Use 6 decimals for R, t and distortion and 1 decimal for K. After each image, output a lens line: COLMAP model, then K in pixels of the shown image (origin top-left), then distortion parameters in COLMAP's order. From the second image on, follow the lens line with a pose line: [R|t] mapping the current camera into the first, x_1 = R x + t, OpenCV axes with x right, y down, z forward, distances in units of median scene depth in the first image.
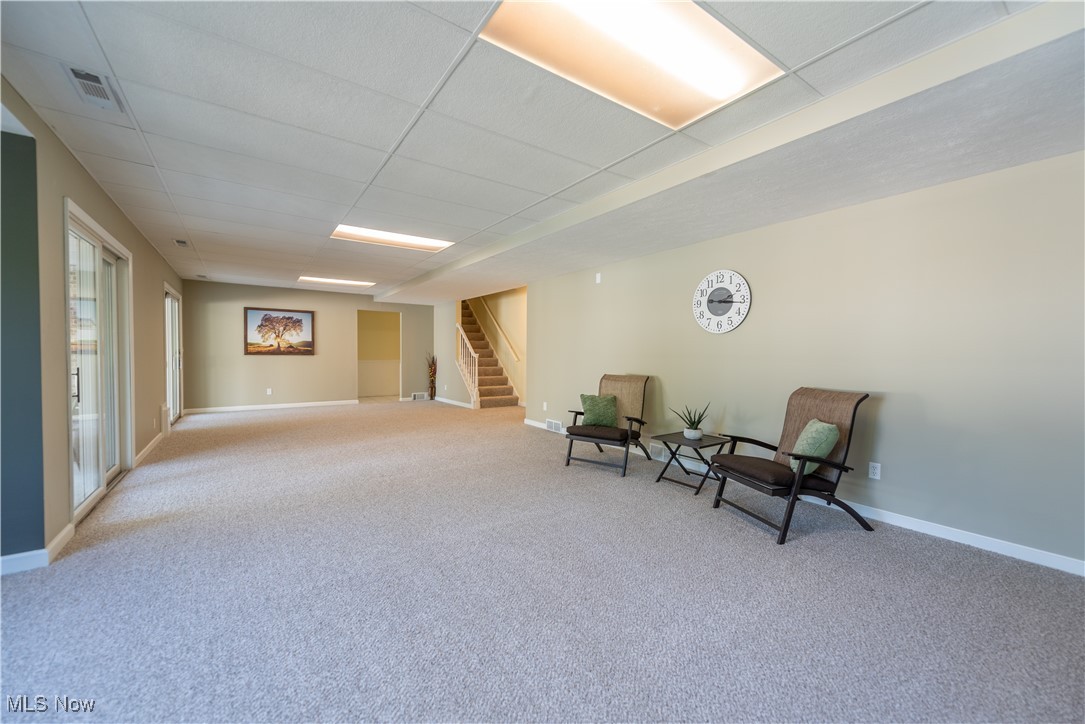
lens RADIAL K [[441.5, 0, 540.4], [0, 441.5, 363.0], [0, 0, 1]] dist [0.003344, 0.000010]
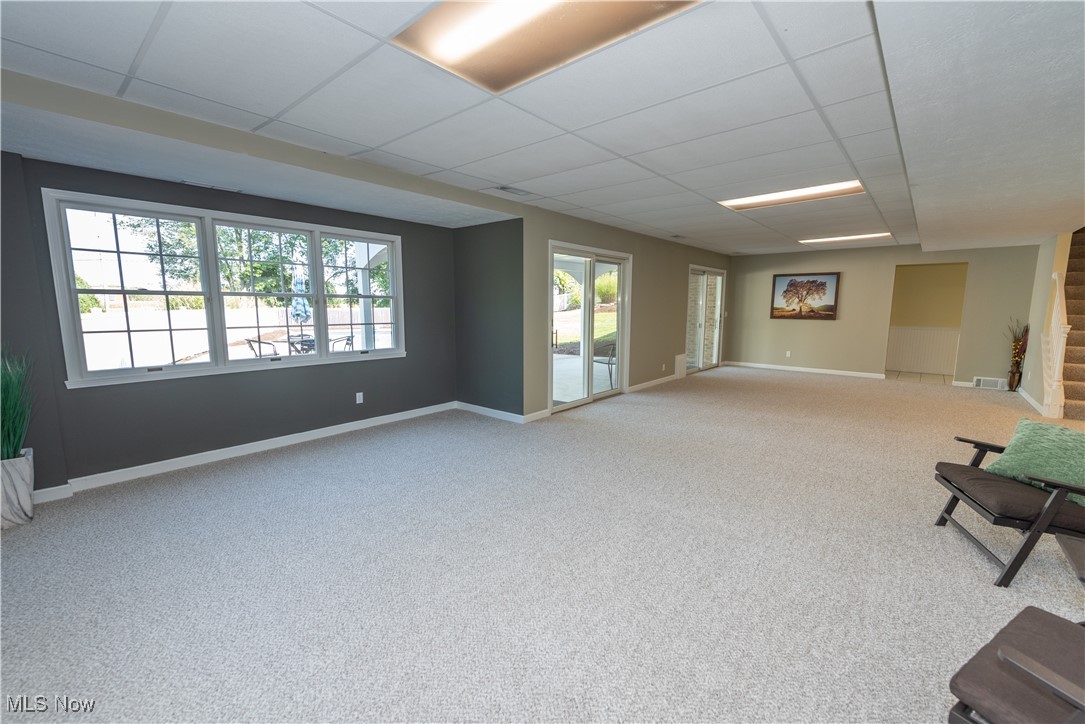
lens RADIAL K [[441.5, 0, 540.2], [0, 441.5, 363.0], [0, 0, 1]] dist [0.003344, 0.000010]
pose [[0.216018, 0.119682, -0.969027, 0.281016], [-0.022057, 0.992804, 0.117701, -0.024605], [0.976140, -0.004052, 0.217103, 0.192274]]
